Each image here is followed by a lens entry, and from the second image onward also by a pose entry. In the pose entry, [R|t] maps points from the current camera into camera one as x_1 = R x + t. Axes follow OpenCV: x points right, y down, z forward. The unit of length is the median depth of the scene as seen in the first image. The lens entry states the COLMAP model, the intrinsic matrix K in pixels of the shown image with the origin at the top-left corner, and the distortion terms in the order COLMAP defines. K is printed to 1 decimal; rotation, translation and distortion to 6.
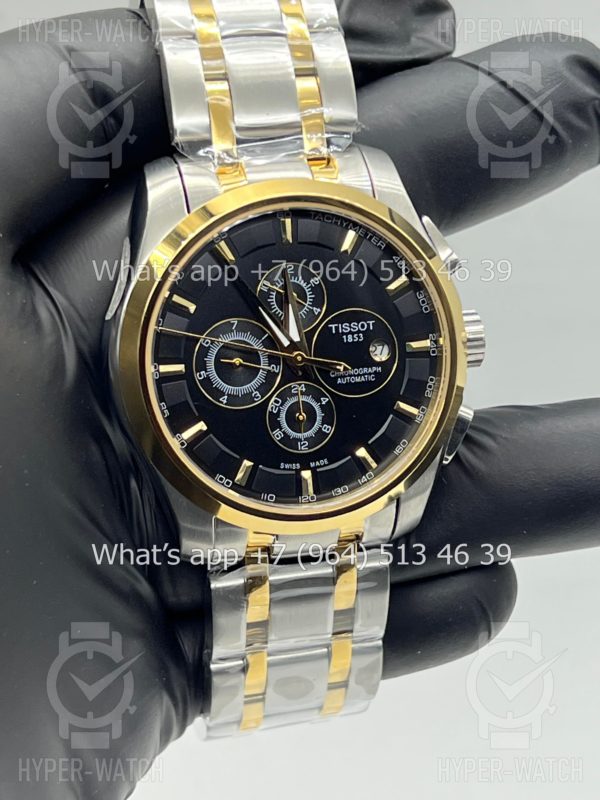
lens RADIAL K [[1920.0, 0, 299.0], [0, 1920.0, 419.5], [0, 0, 1]] dist [0.268216, 0.000000]
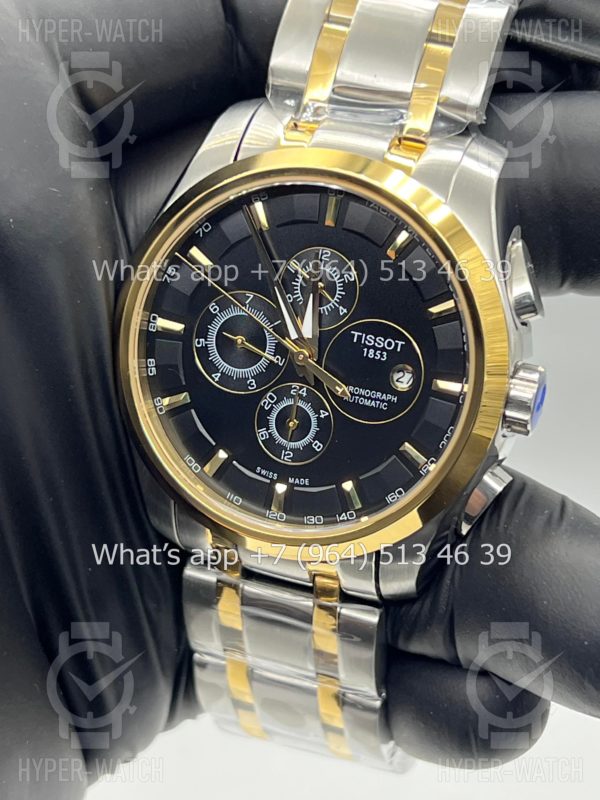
lens RADIAL K [[1920.0, 0, 295.5], [0, 1920.0, 401.1], [0, 0, 1]] dist [0.268216, 0.000000]
pose [[0.833463, 0.306087, -0.460054, 0.395546], [-0.289549, 0.951030, 0.108181, -0.104422], [0.470638, 0.043044, 0.881276, 0.238155]]
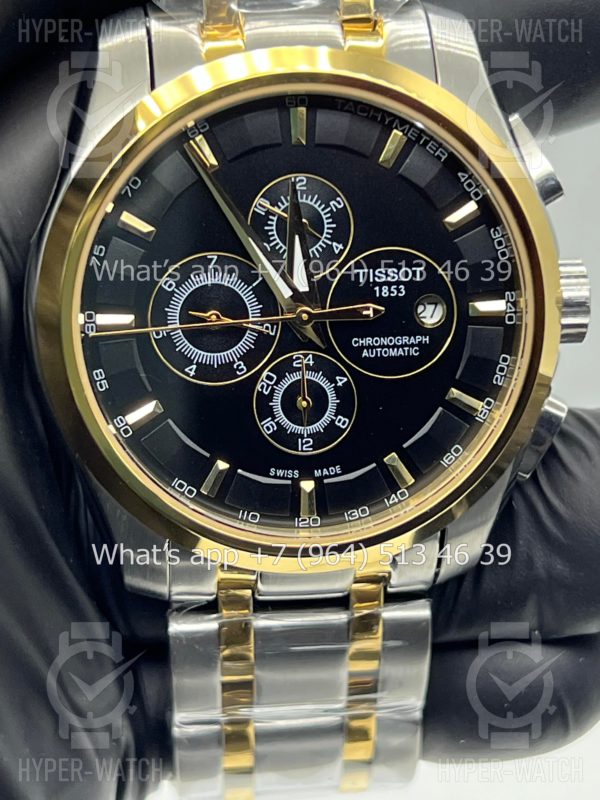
lens RADIAL K [[1920.0, 0, 299.2], [0, 1920.0, 399.2], [0, 0, 1]] dist [0.268216, 0.000000]
pose [[0.991881, 0.070328, -0.105952, 0.070966], [-0.064808, 0.996399, 0.054674, -0.039467], [0.109416, -0.047363, 0.992867, 0.323916]]
